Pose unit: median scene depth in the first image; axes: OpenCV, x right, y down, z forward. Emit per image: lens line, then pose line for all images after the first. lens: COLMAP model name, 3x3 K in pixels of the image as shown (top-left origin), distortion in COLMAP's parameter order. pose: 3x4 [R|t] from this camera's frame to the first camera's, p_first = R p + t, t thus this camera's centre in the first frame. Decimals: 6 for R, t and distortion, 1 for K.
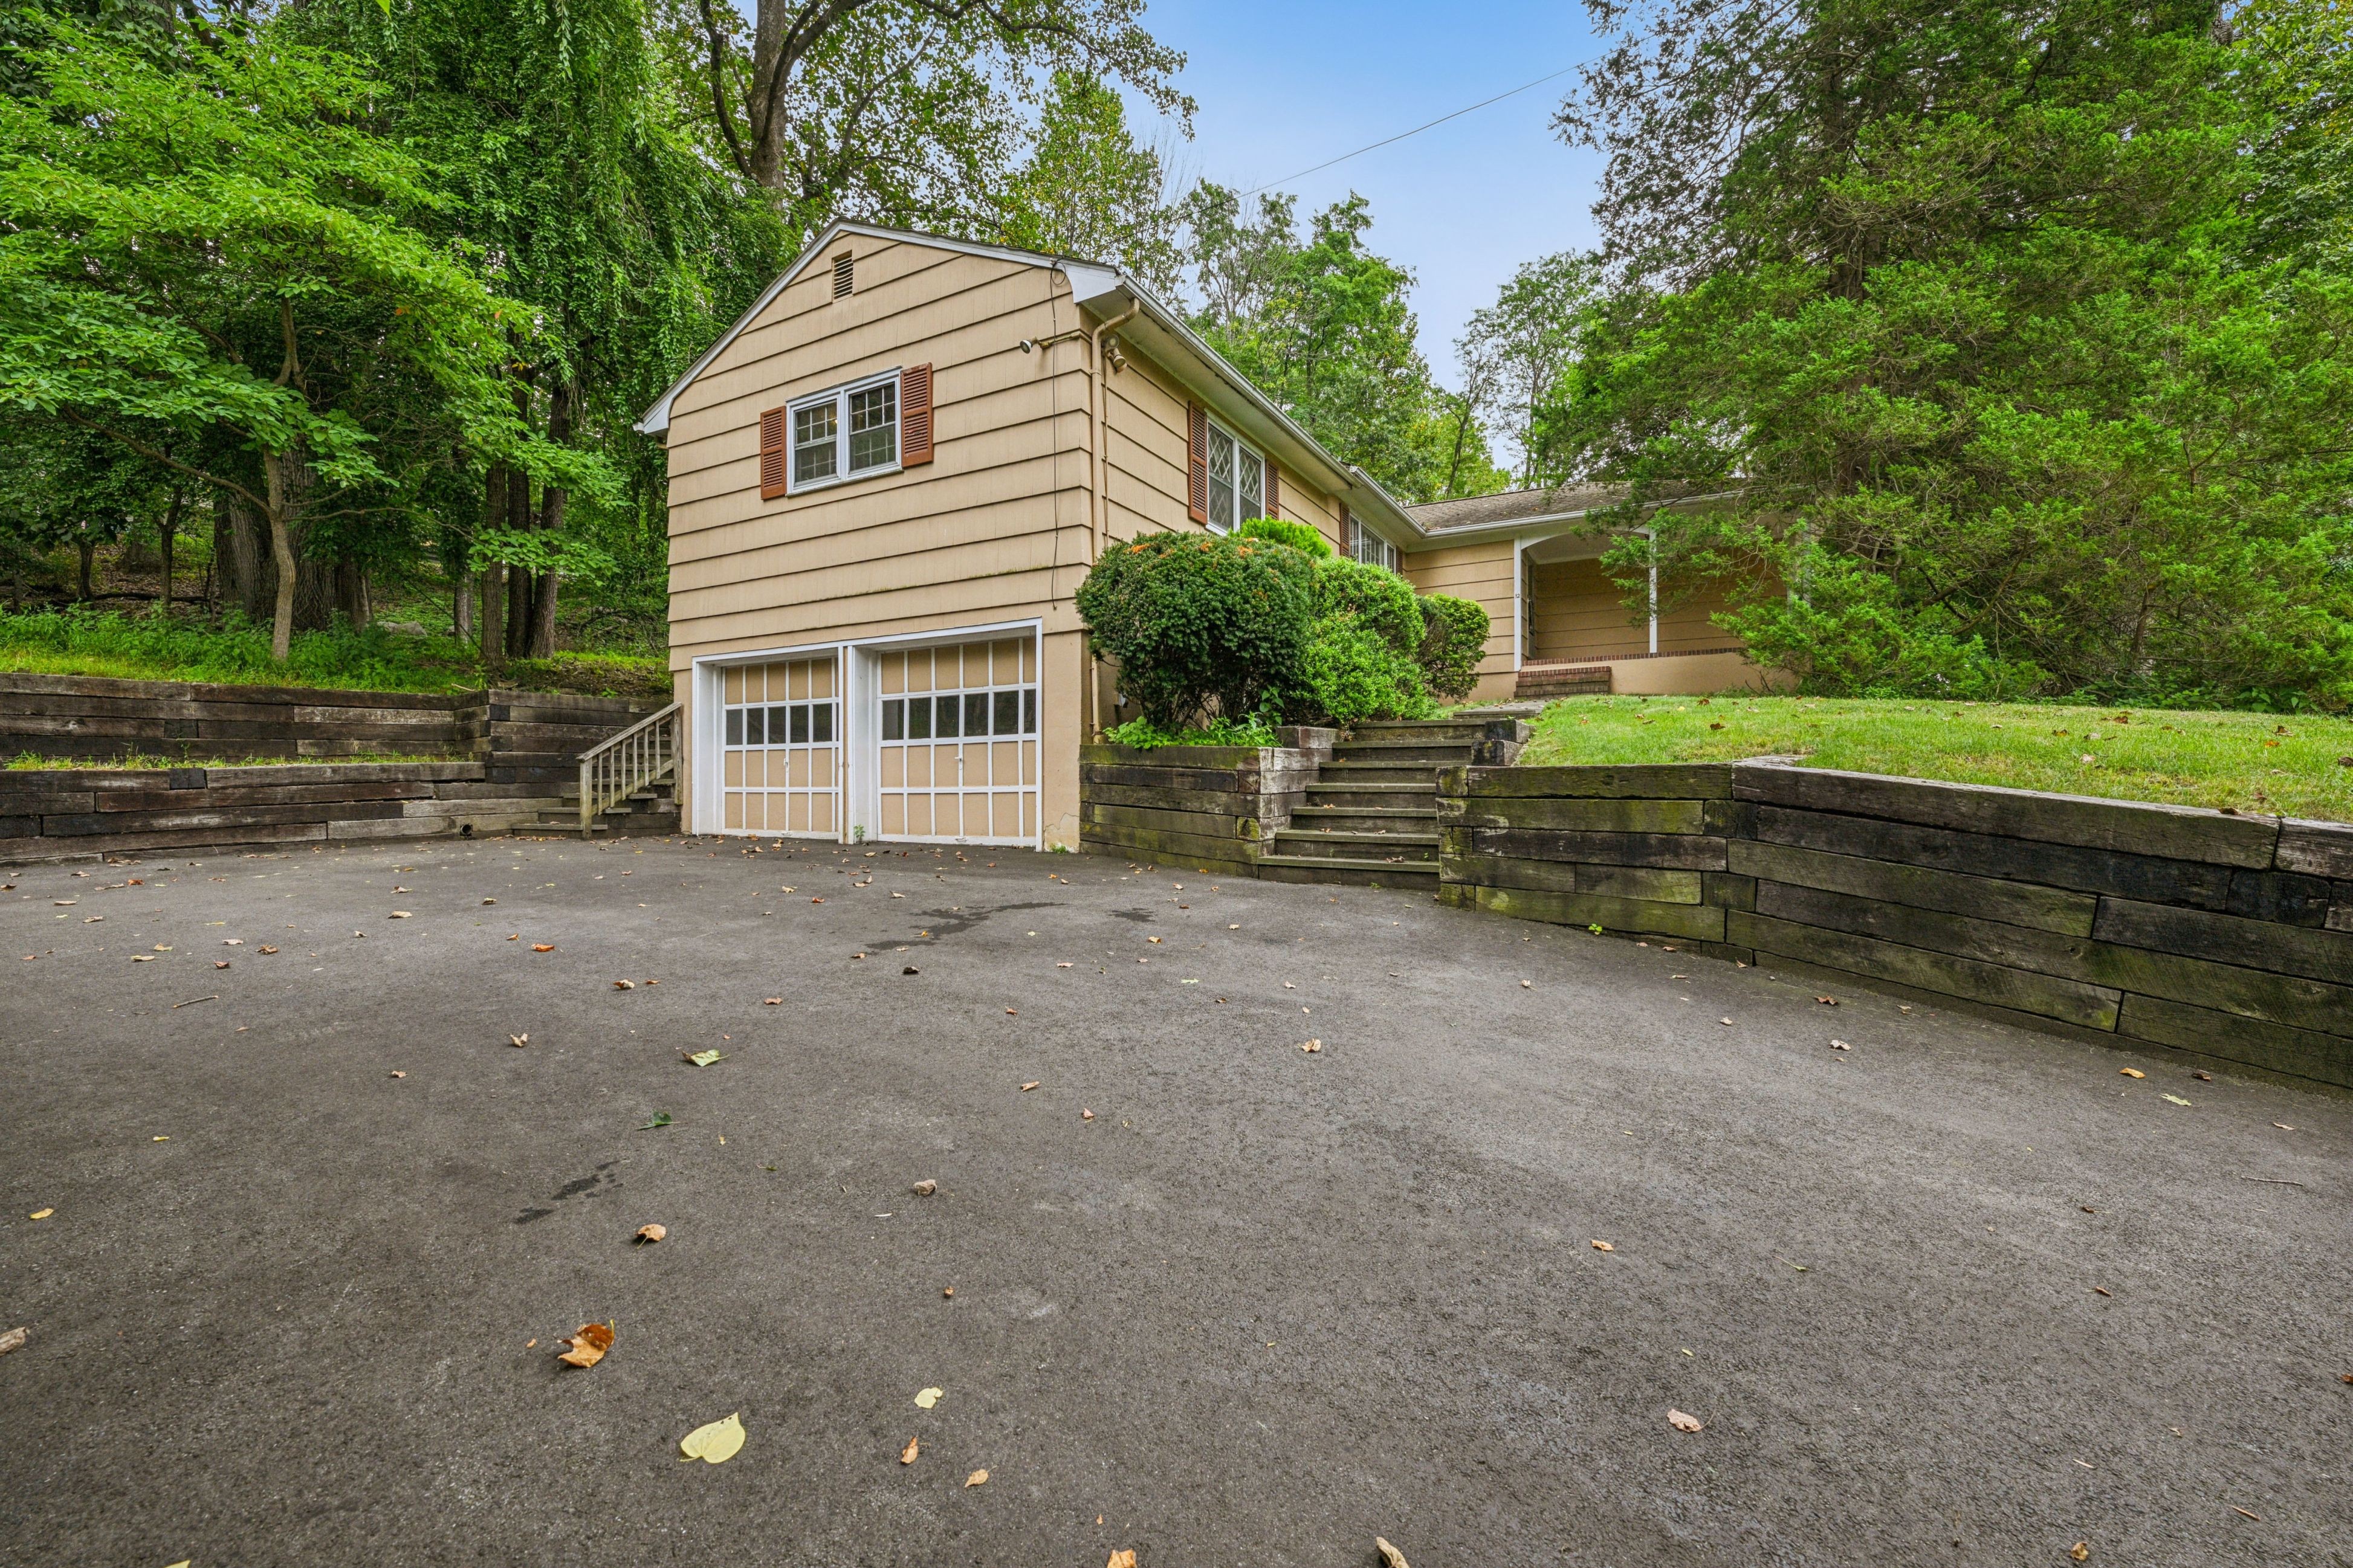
lens RADIAL K [[939.8, 0, 1167.1], [0, 939.8, 791.1], [0, 0, 1]] dist [0.003947, 0.000033]
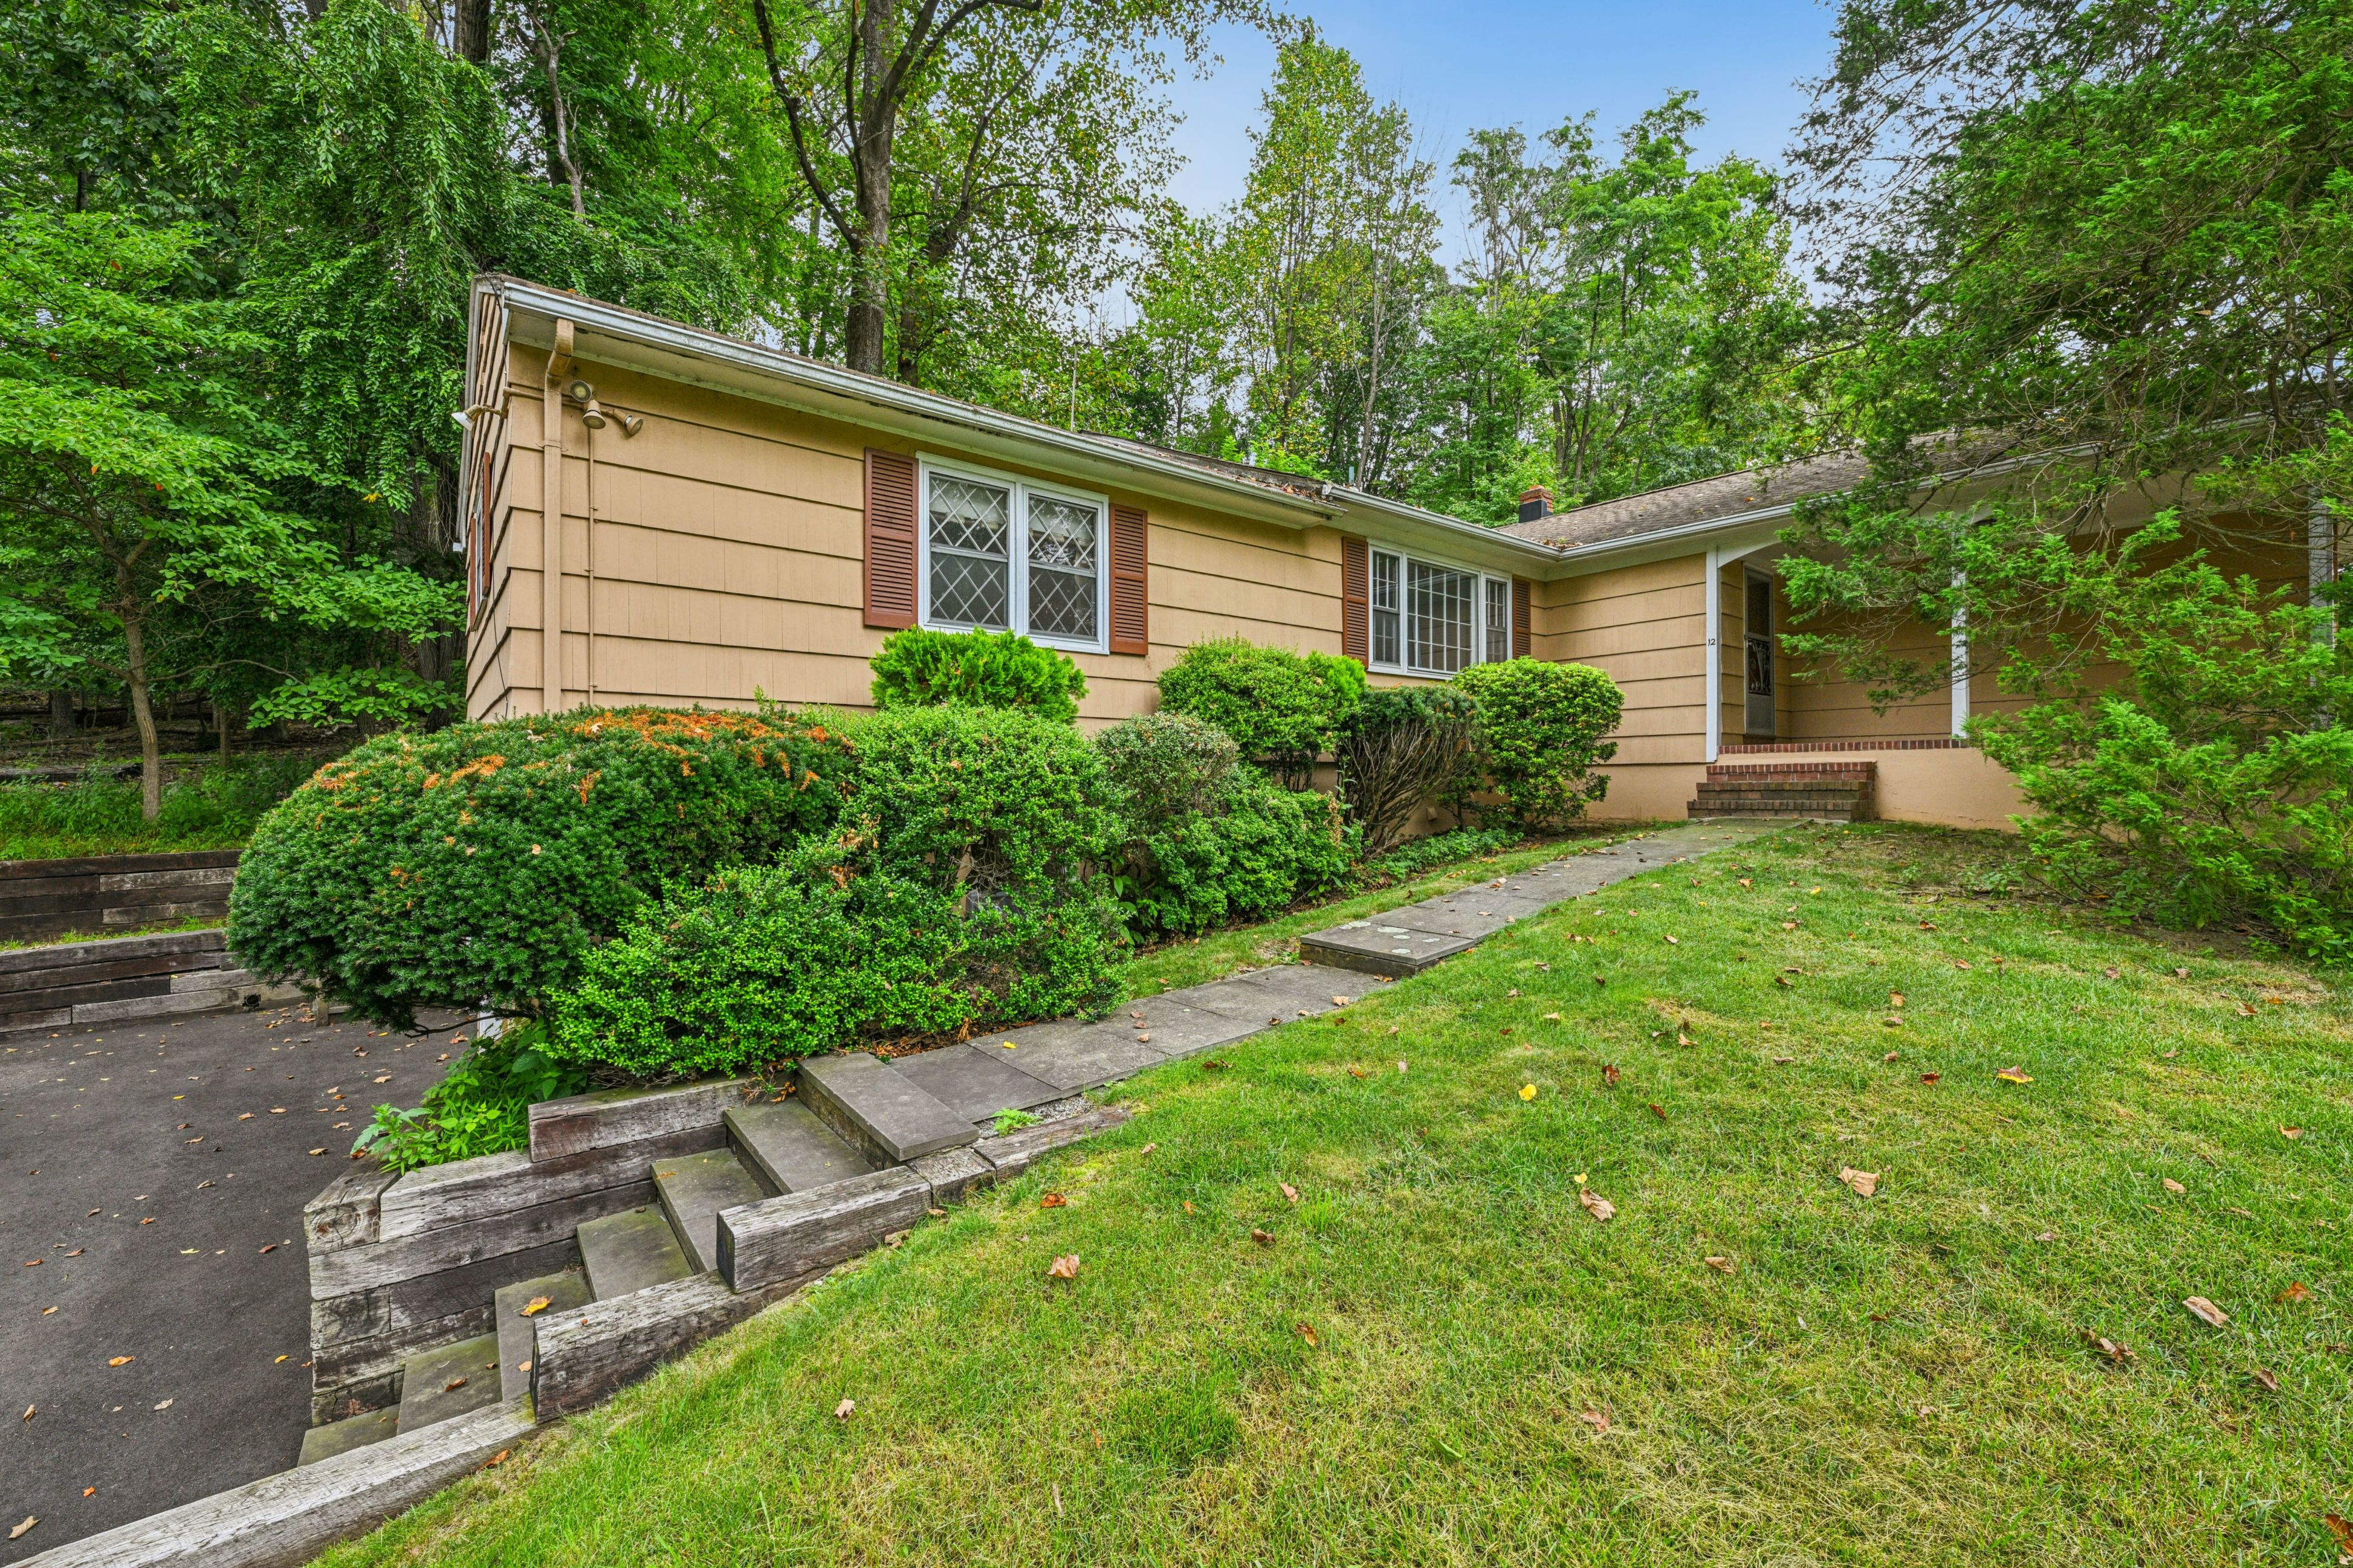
lens RADIAL K [[939.8, 0, 1172.8], [0, 939.8, 770.0], [0, 0, 1]] dist [0.003947, 0.000033]
pose [[0.923169, 0.000668, -0.384393, 0.296855], [-0.008132, 0.999809, -0.017793, -0.113739], [0.384308, 0.019552, 0.922998, 0.301010]]
